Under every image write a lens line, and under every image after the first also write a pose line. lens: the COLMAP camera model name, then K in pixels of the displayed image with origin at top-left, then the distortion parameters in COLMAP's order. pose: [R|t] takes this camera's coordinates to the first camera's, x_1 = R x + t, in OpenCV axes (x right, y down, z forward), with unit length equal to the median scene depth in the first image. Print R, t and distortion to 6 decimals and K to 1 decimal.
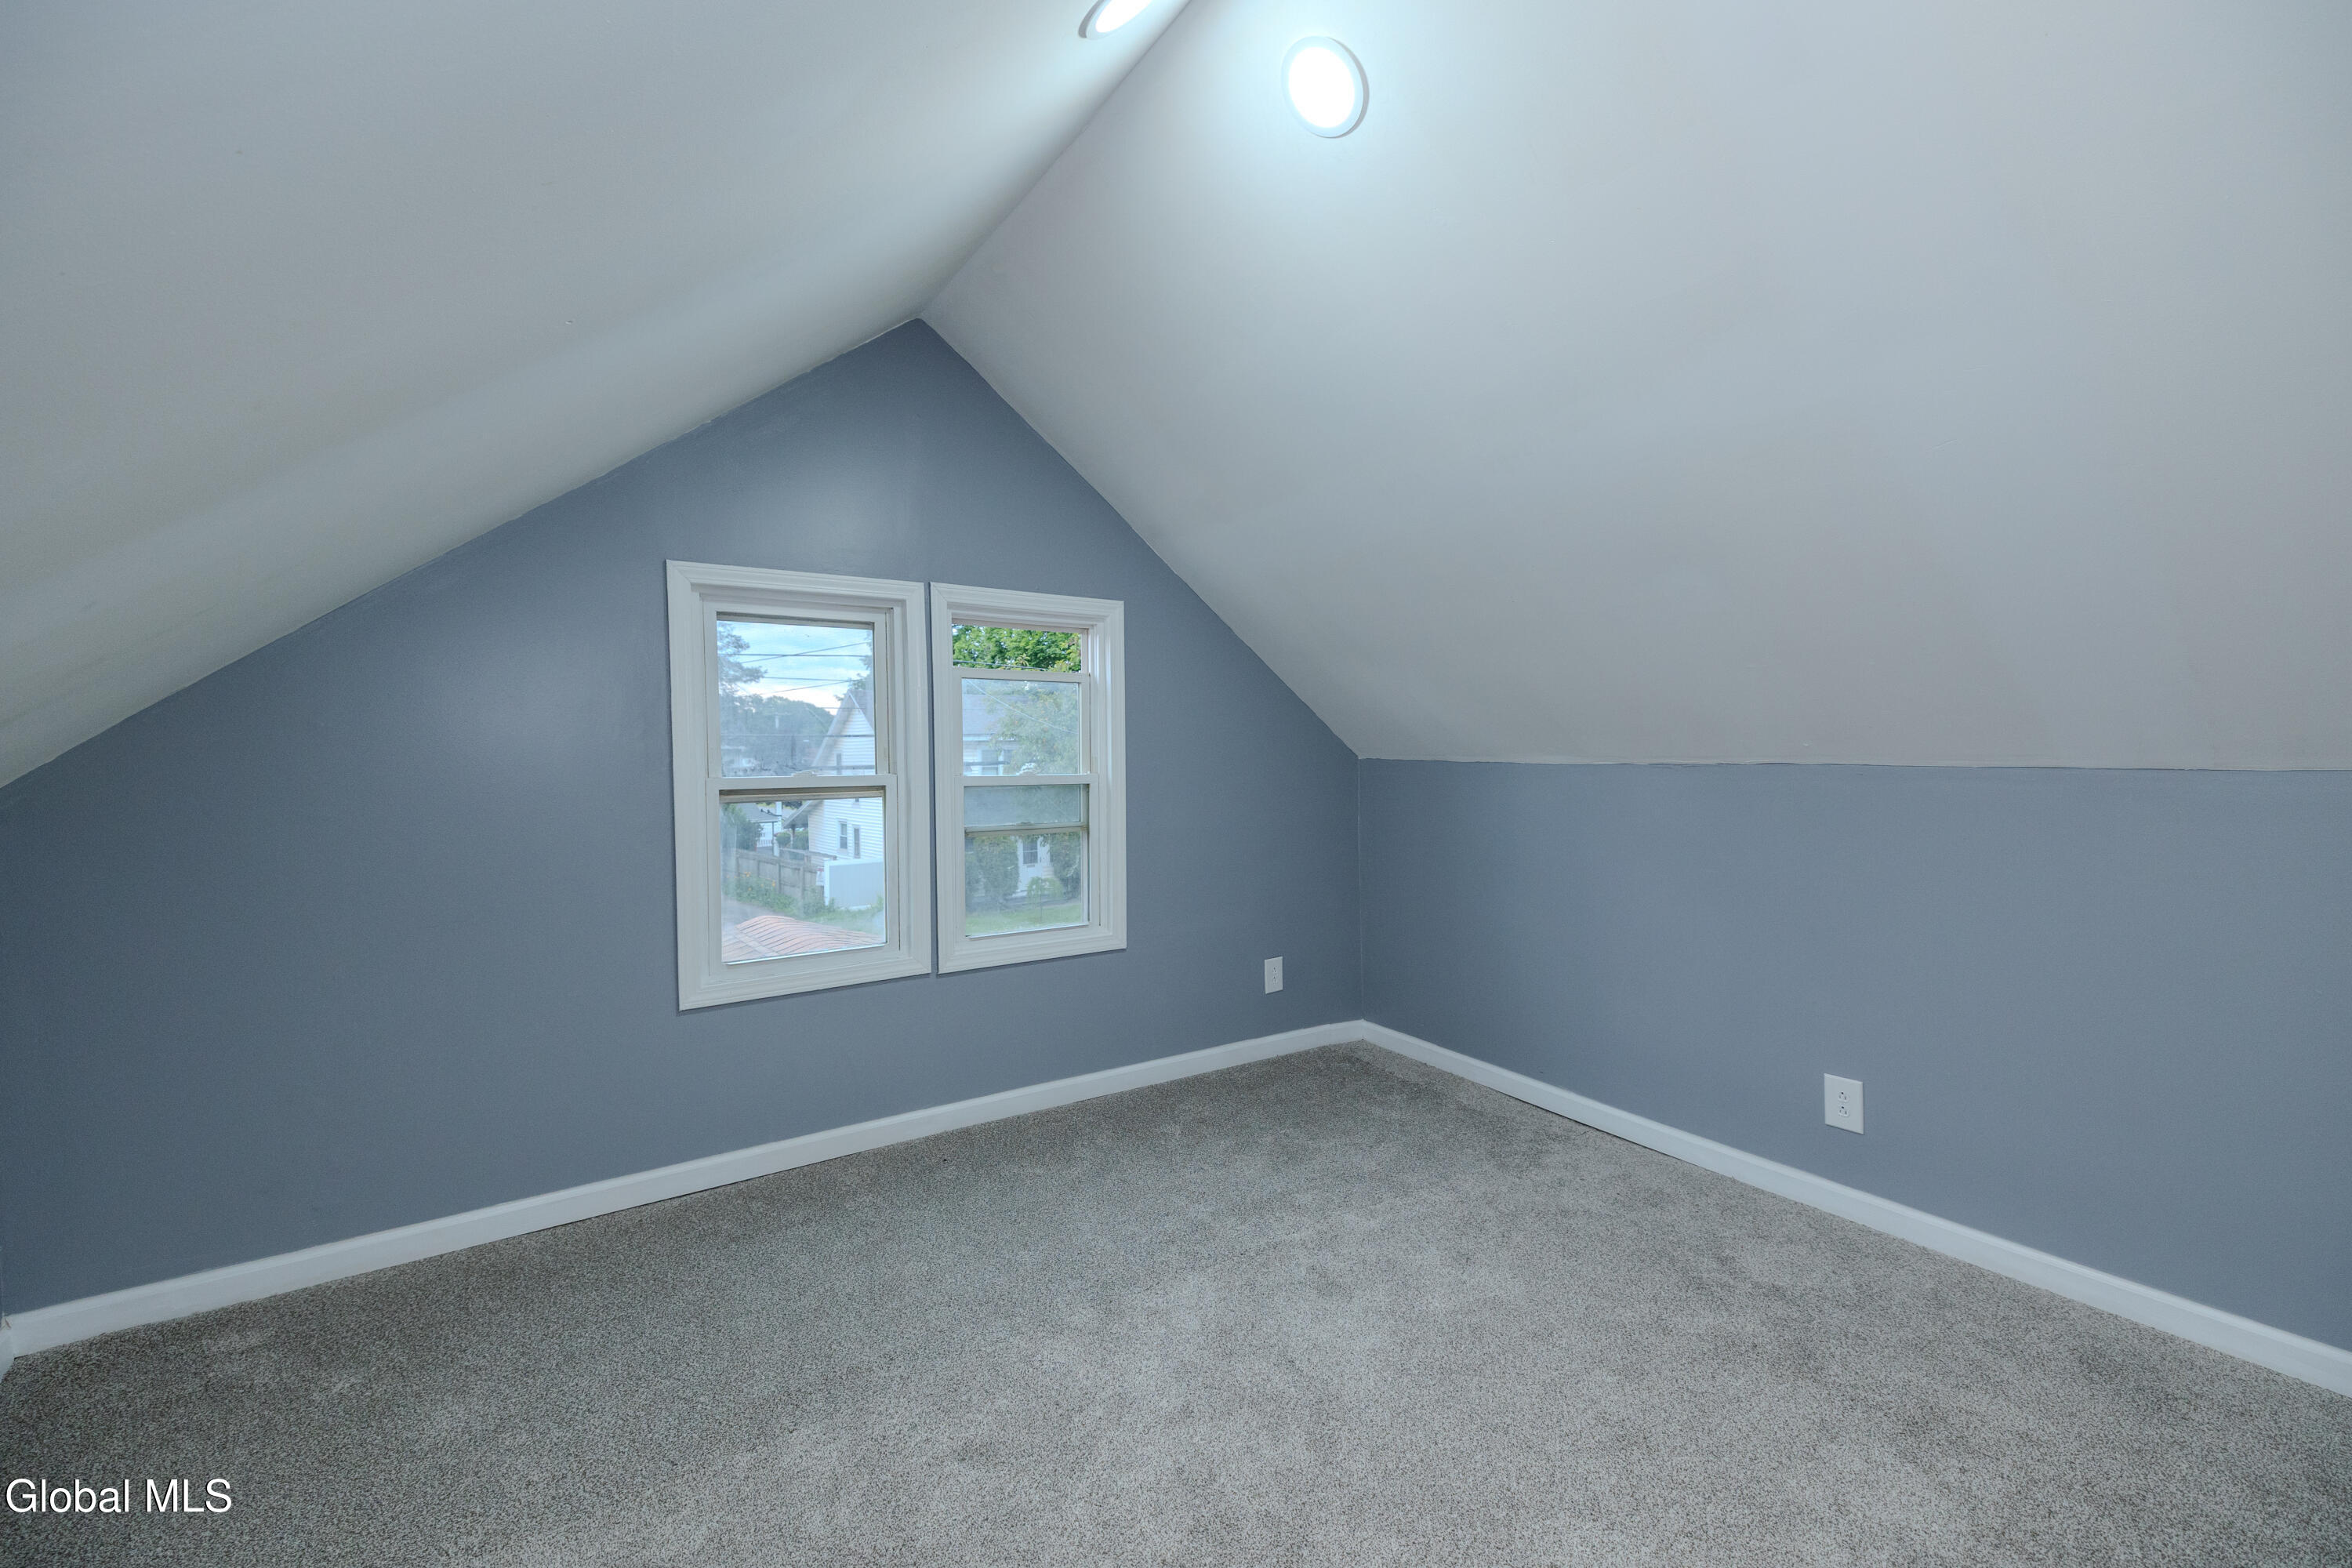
lens RADIAL K [[954.8, 0, 1172.2], [0, 954.8, 778.7], [0, 0, 1]] dist [0.058740, -0.021352]
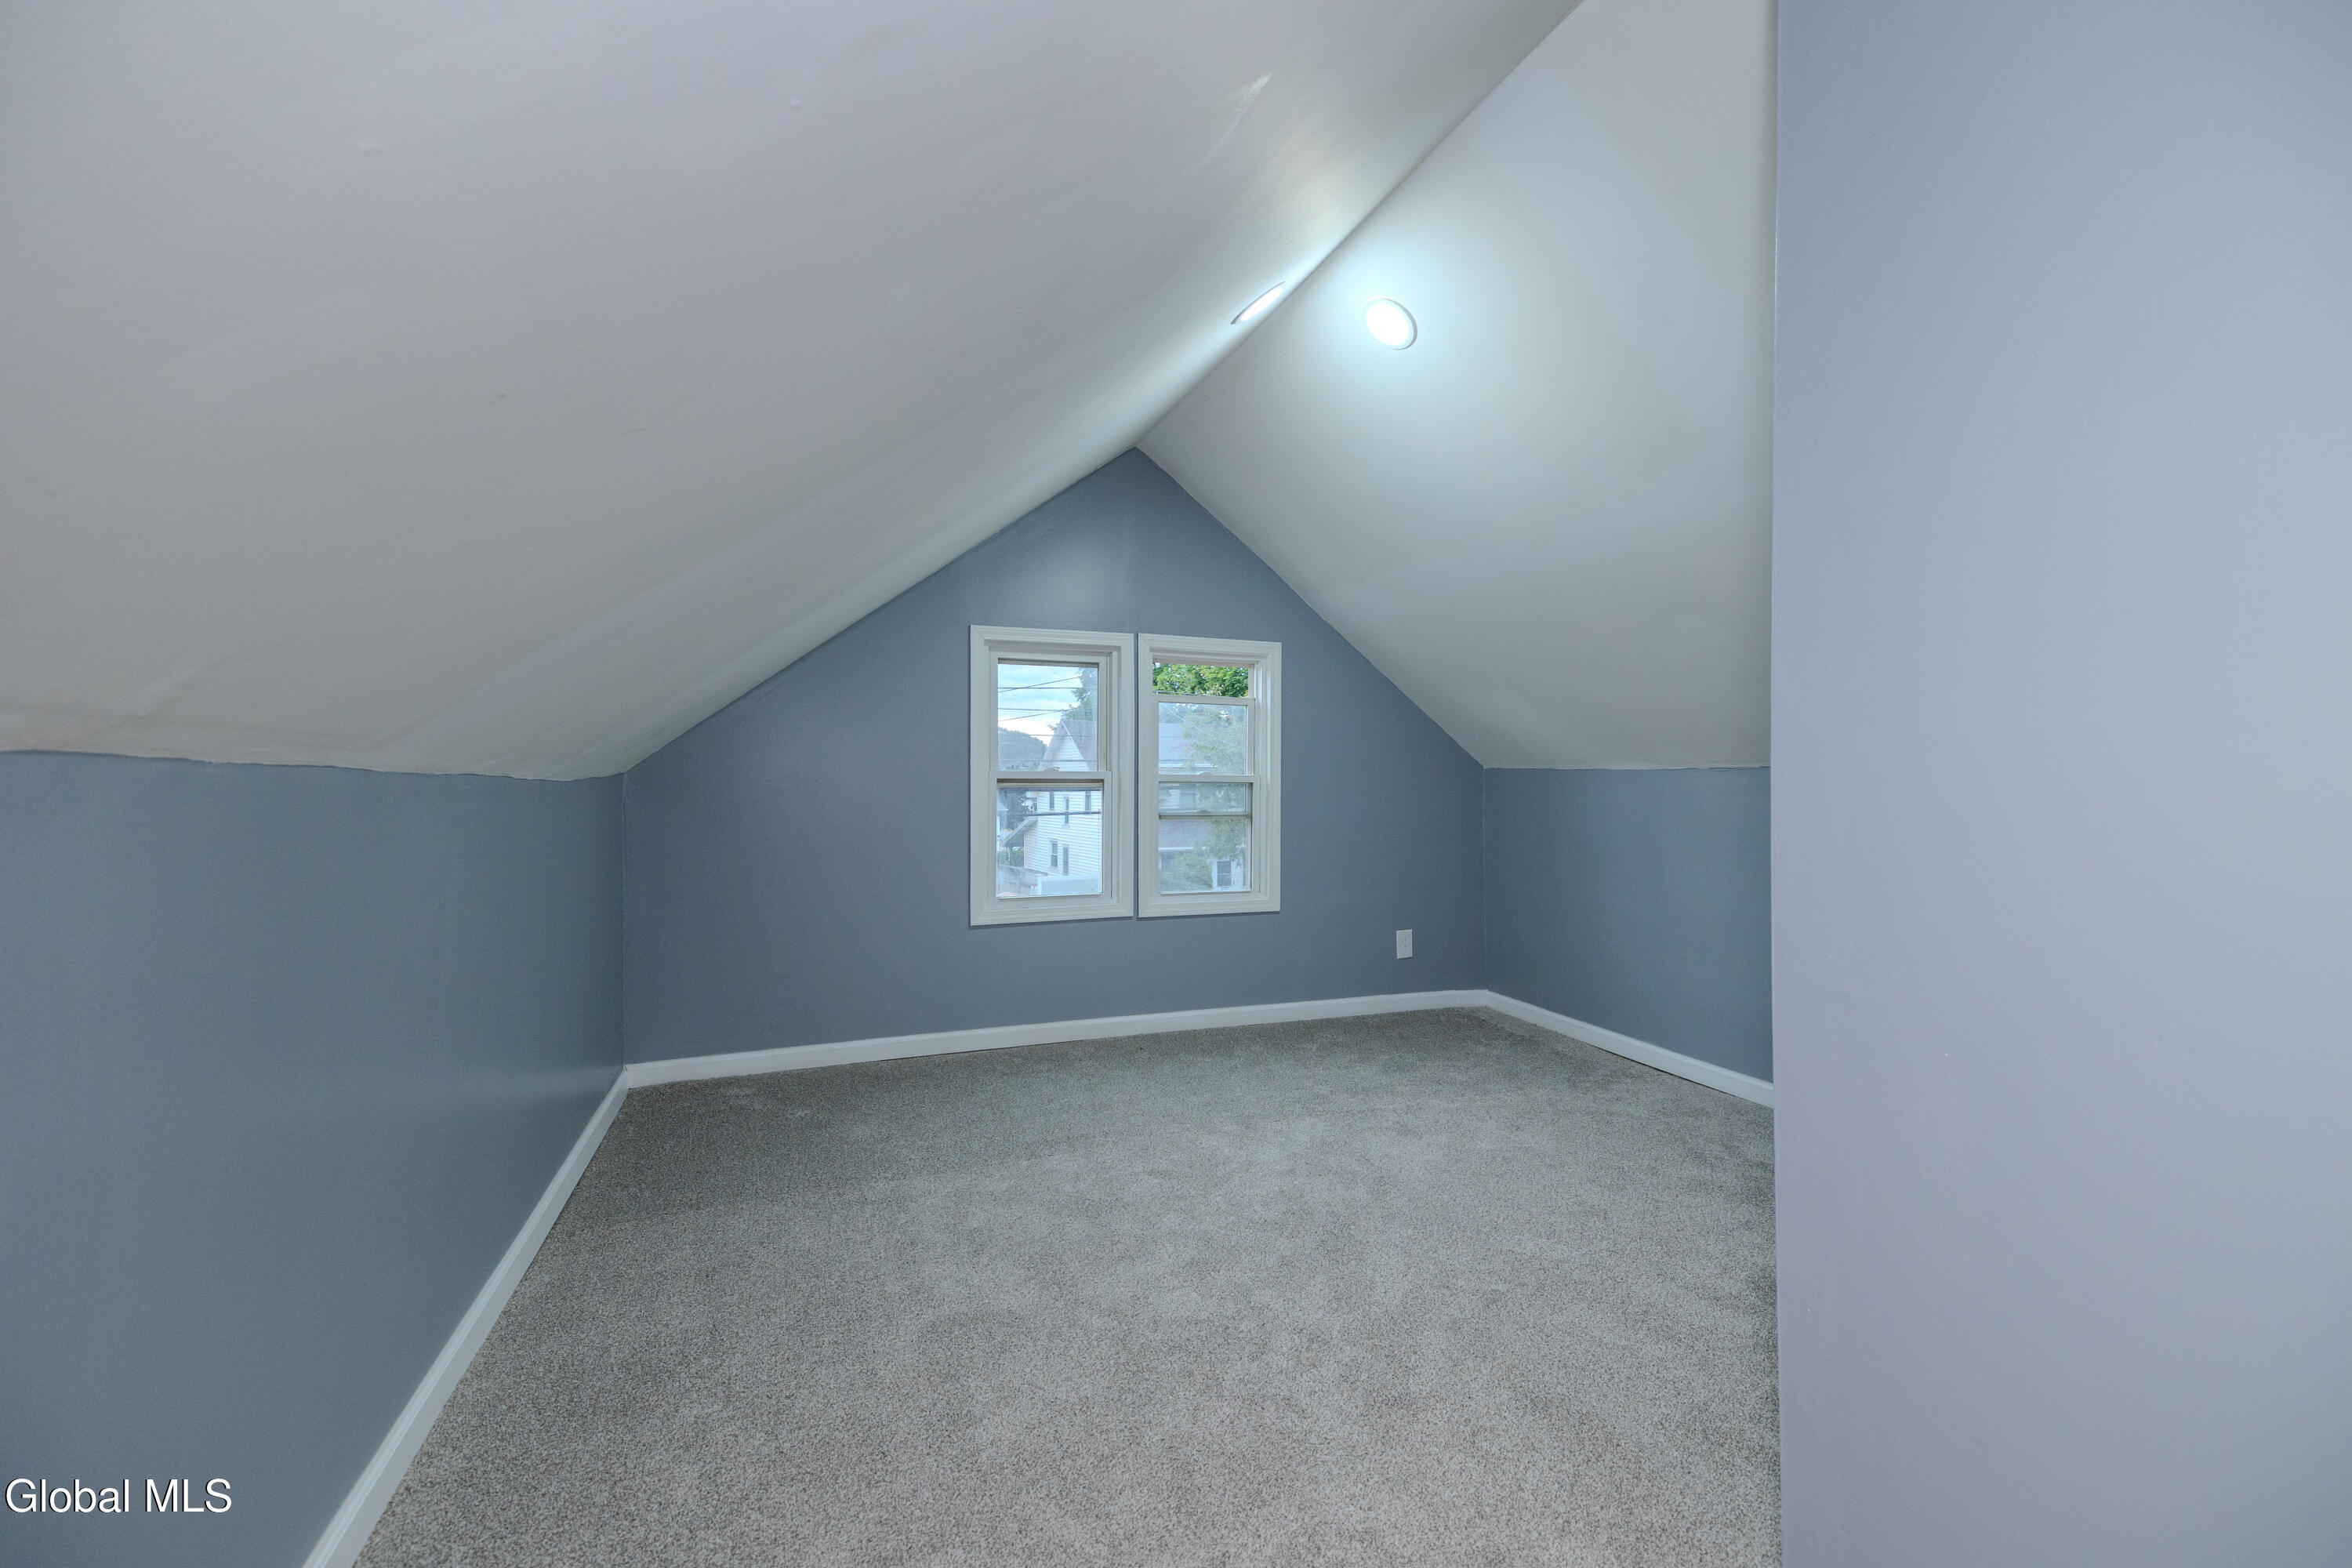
lens RADIAL K [[954.8, 0, 1172.2], [0, 954.8, 778.7], [0, 0, 1]] dist [0.058740, -0.021352]
pose [[0.978799, 0.010943, -0.204533, 0.081103], [-0.017247, 0.999429, -0.029062, 0.044496], [0.204098, 0.031973, 0.978428, -0.332669]]
